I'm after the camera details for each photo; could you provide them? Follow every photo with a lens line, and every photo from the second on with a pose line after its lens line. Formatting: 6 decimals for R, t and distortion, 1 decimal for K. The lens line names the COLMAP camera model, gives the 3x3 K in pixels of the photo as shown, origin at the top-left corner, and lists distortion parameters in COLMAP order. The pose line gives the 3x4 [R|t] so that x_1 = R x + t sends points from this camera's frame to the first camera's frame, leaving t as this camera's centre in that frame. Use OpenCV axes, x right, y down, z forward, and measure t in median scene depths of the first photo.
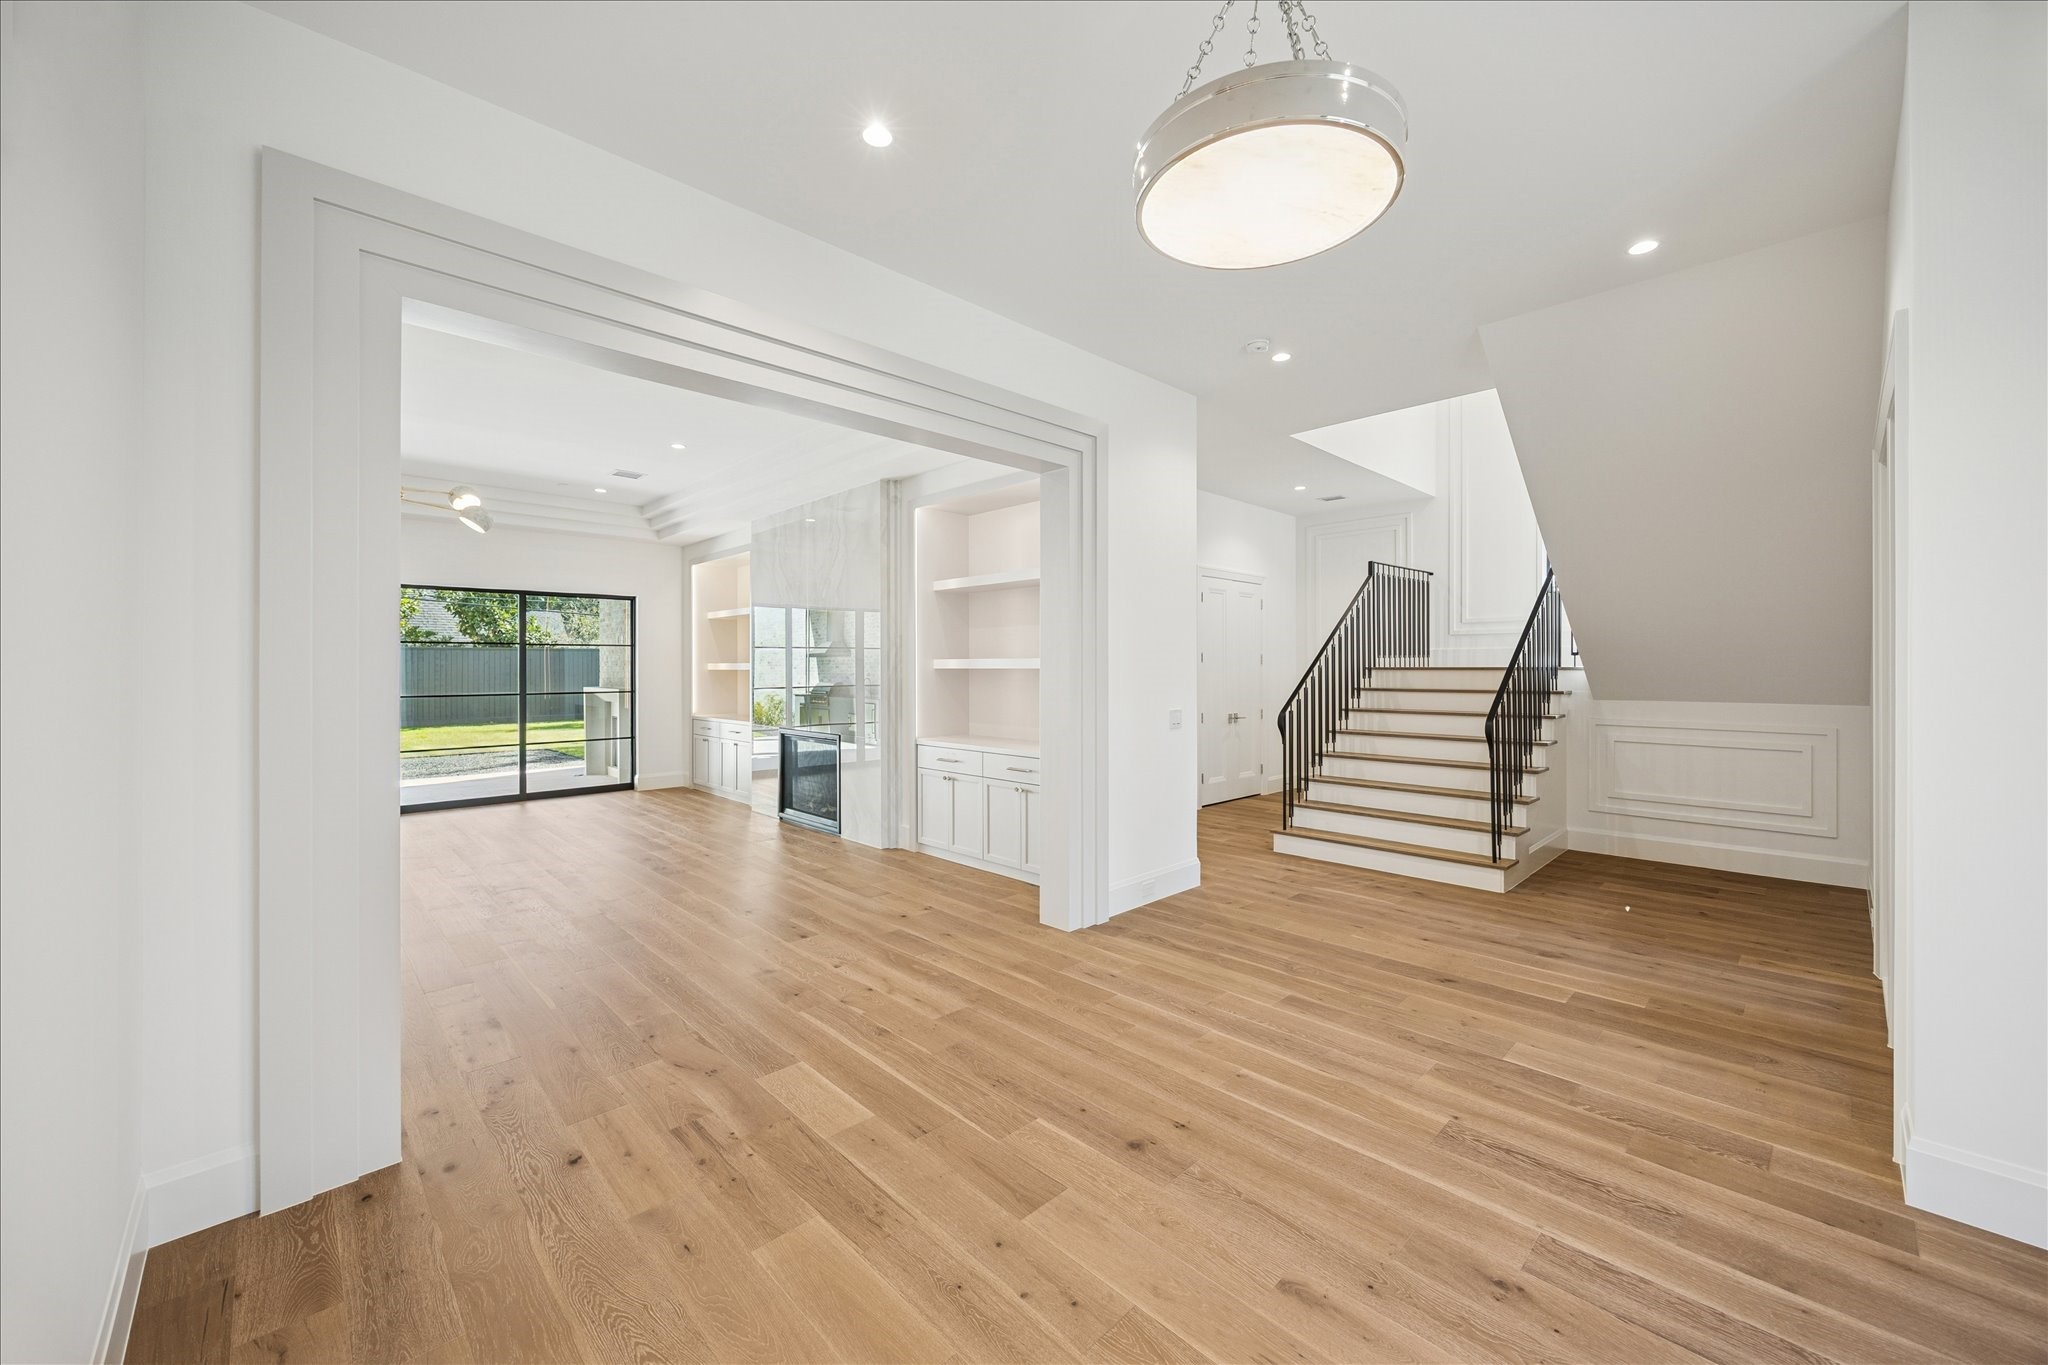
lens RADIAL K [[789.2, 0, 1033.0], [0, 789.2, 662.7], [0, 0, 1]] dist [-0.001768, -0.000483]
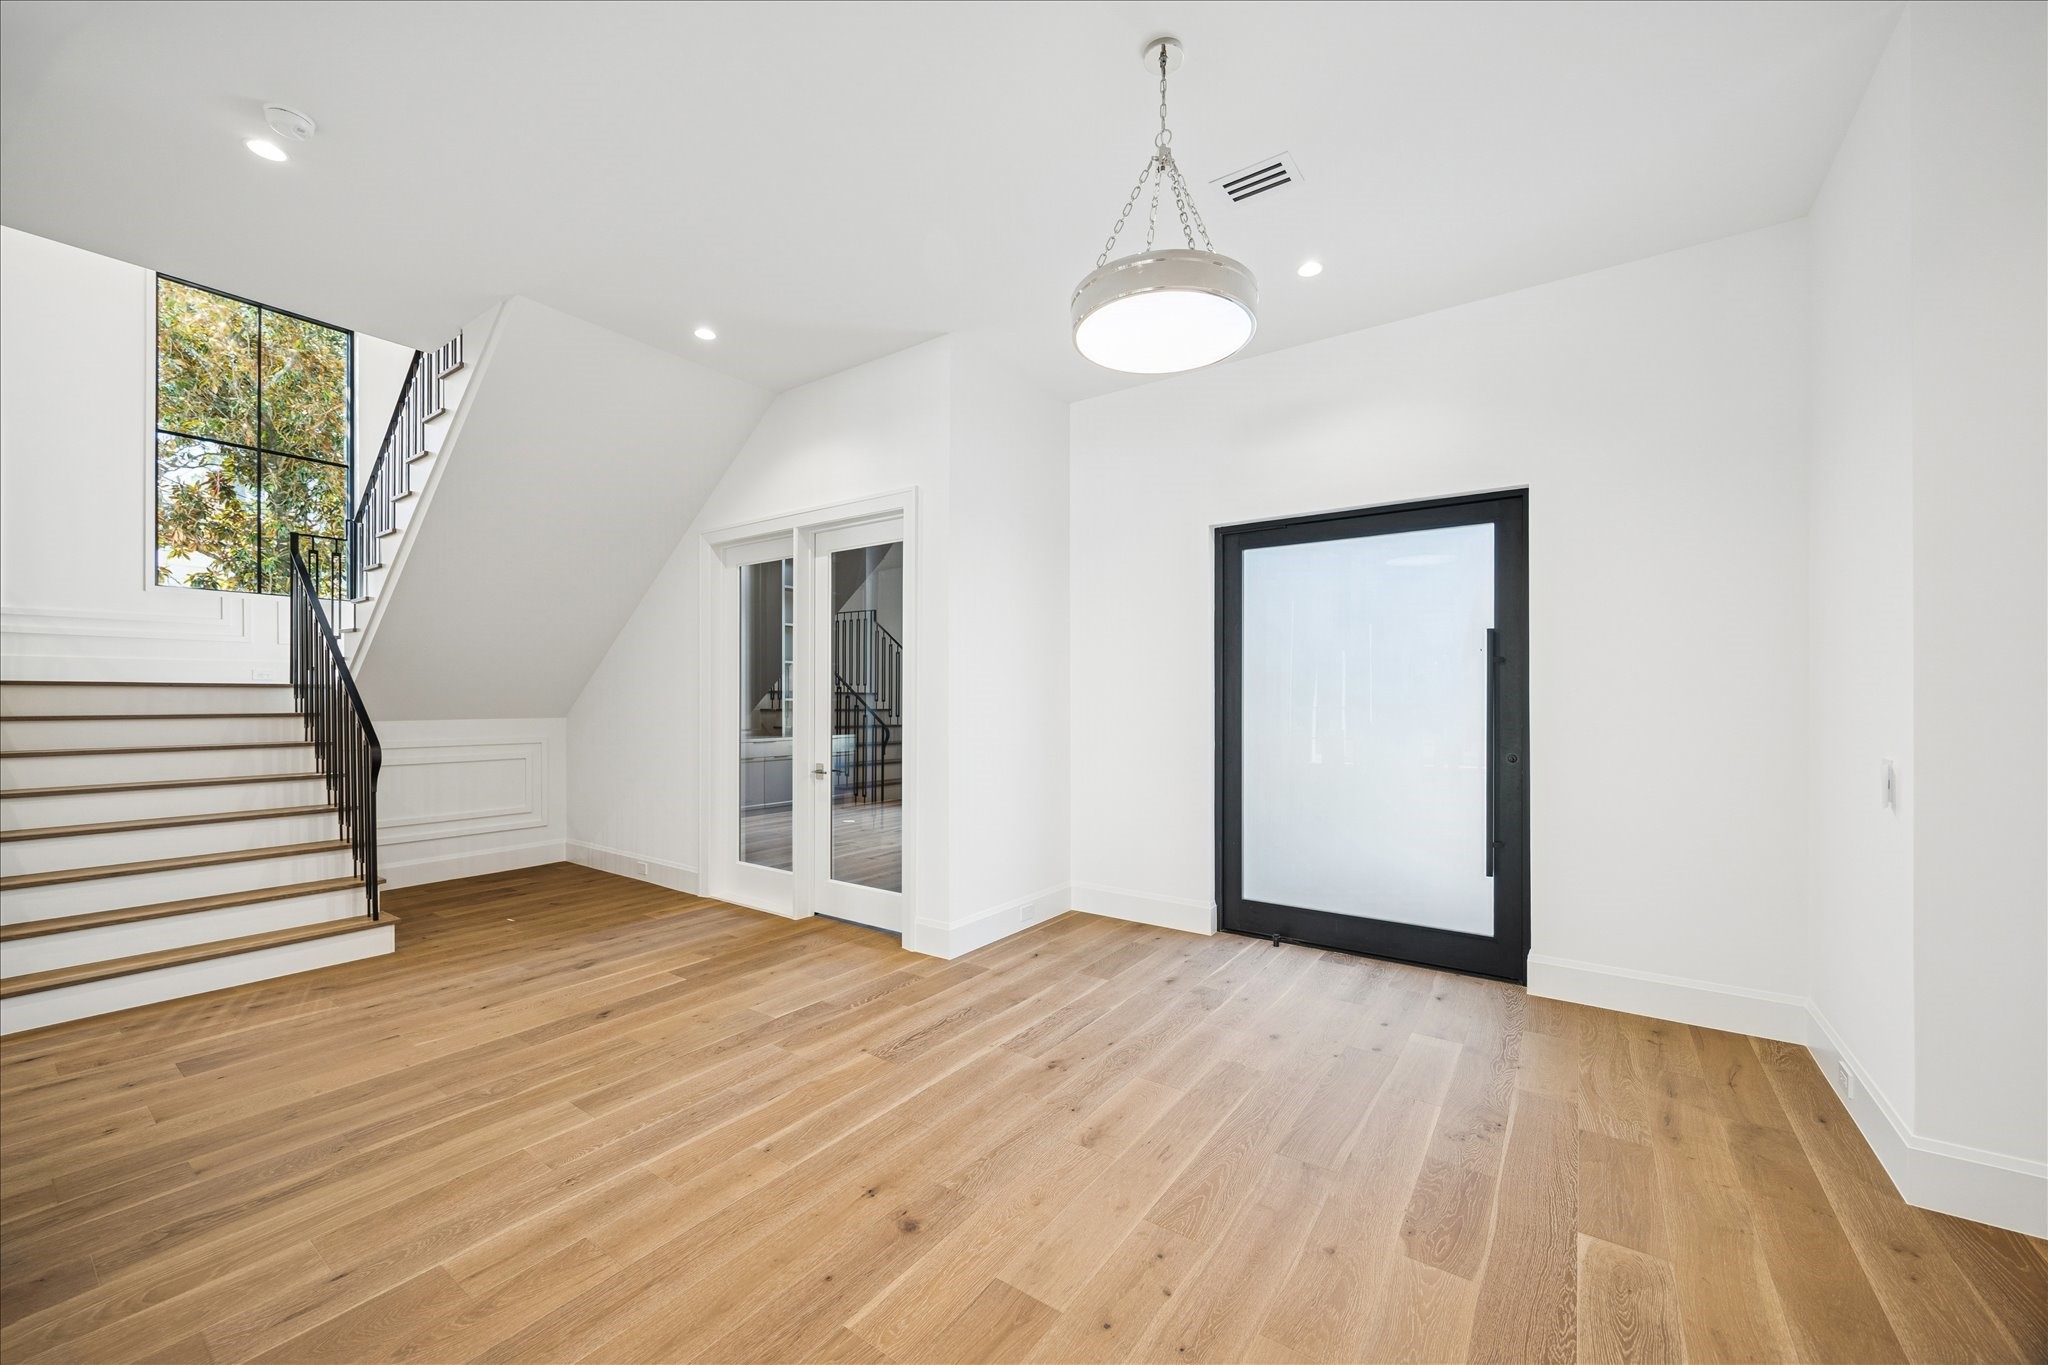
lens RADIAL K [[789.2, 0, 1030.3], [0, 789.2, 695.7], [0, 0, 1]] dist [-0.001768, -0.000483]
pose [[-0.186711, 0.007409, 0.982387, -0.506187], [-0.004162, 0.999957, -0.008333, 0.038228], [-0.982406, -0.005644, -0.186673, 0.725397]]
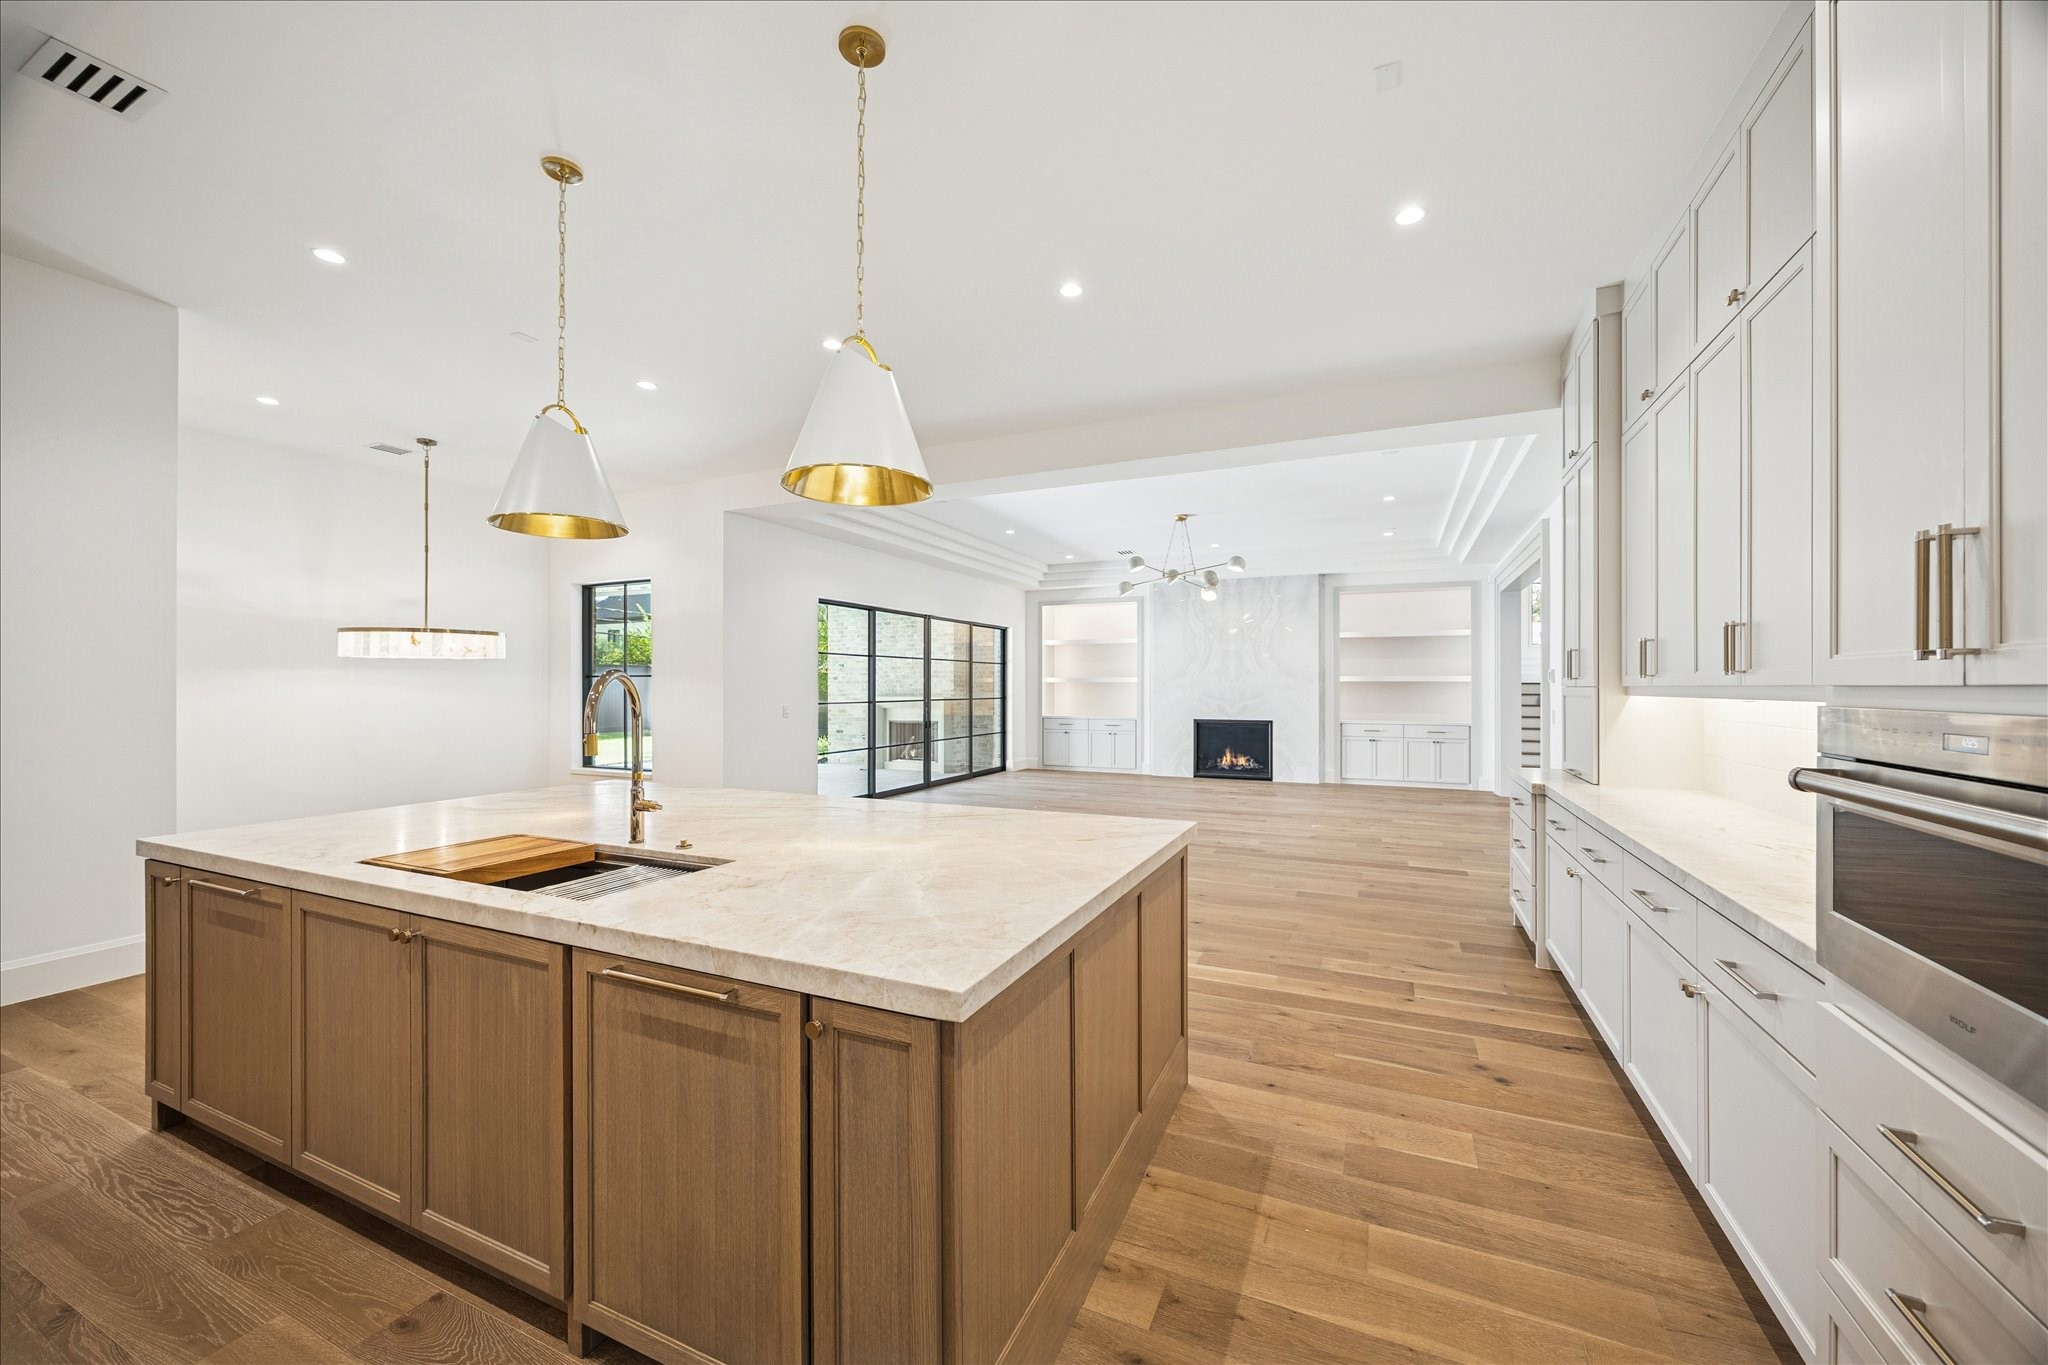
lens RADIAL K [[789.2, 0, 1022.3], [0, 789.2, 684.1], [0, 0, 1]] dist [-0.001768, -0.000483]
pose [[0.924385, 0.007590, 0.381385, -2.753880], [-0.008209, 0.999966, -0.000004, 0.035865], [-0.381373, -0.003127, 0.924416, -0.697055]]
